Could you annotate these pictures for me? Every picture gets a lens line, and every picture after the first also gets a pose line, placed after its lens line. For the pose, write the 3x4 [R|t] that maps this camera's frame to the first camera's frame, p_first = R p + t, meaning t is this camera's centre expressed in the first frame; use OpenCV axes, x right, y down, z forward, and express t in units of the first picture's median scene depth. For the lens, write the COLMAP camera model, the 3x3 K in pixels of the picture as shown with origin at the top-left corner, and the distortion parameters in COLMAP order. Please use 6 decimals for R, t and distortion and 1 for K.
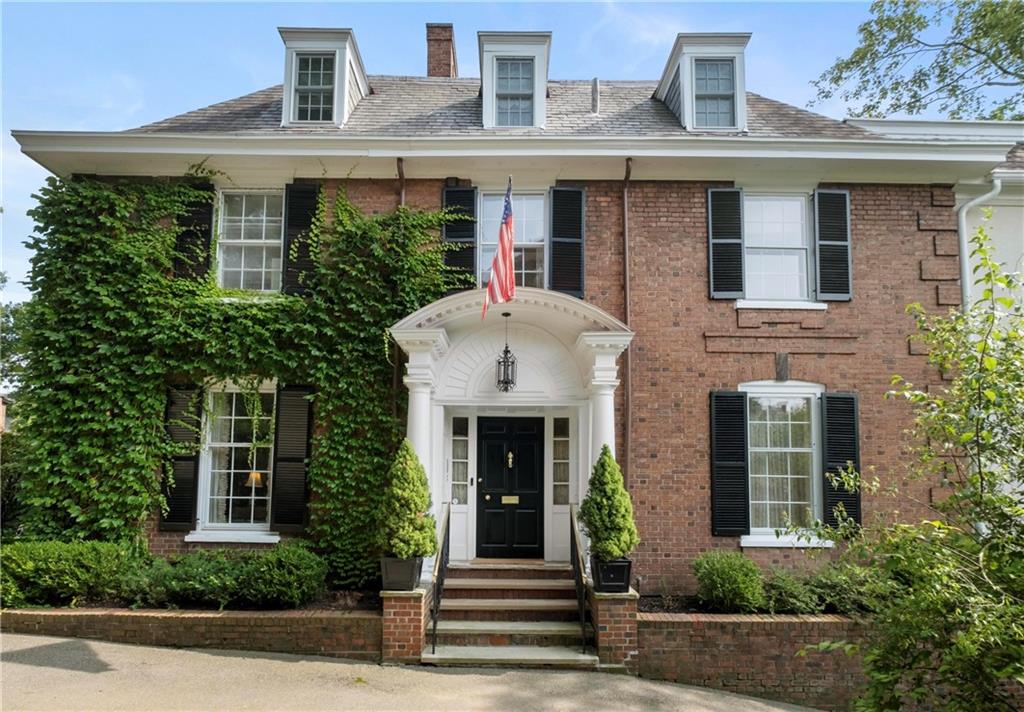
lens RADIAL K [[544.7, 0, 512.7], [0, 544.7, 356.2], [0, 0, 1]] dist [0.000667, -0.001206]
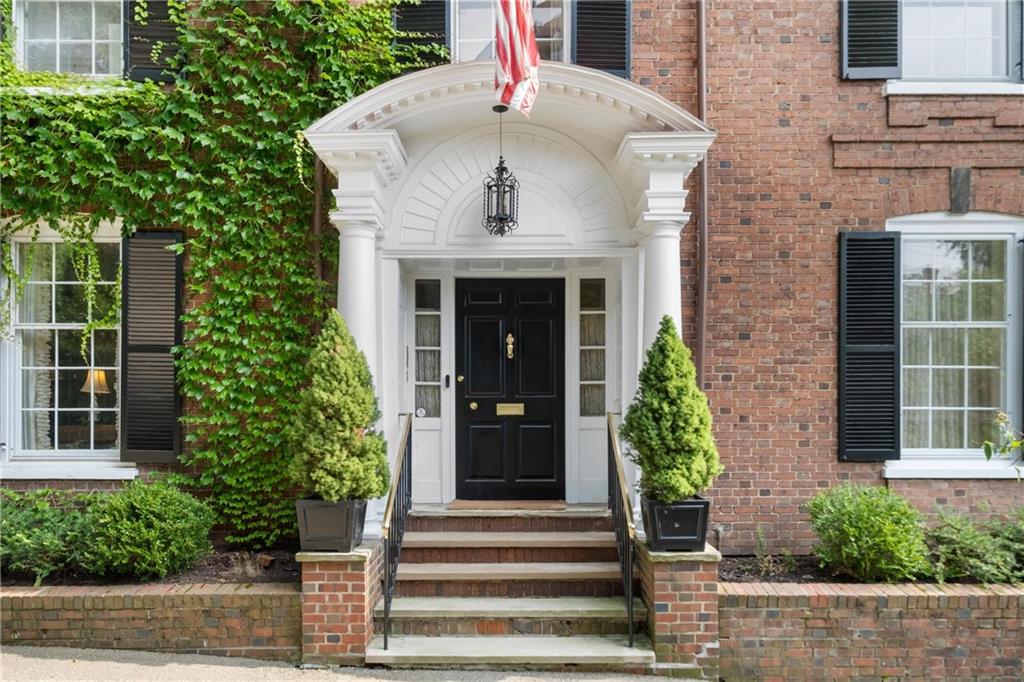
lens RADIAL K [[737.7, 0, 513.0], [0, 737.7, 340.3], [0, 0, 1]] dist [-0.001490, 0.015283]
pose [[0.999790, -0.013161, -0.015697, 0.012836], [0.015204, 0.990310, 0.138038, 0.070807], [0.013728, -0.138247, 0.990303, 0.181498]]
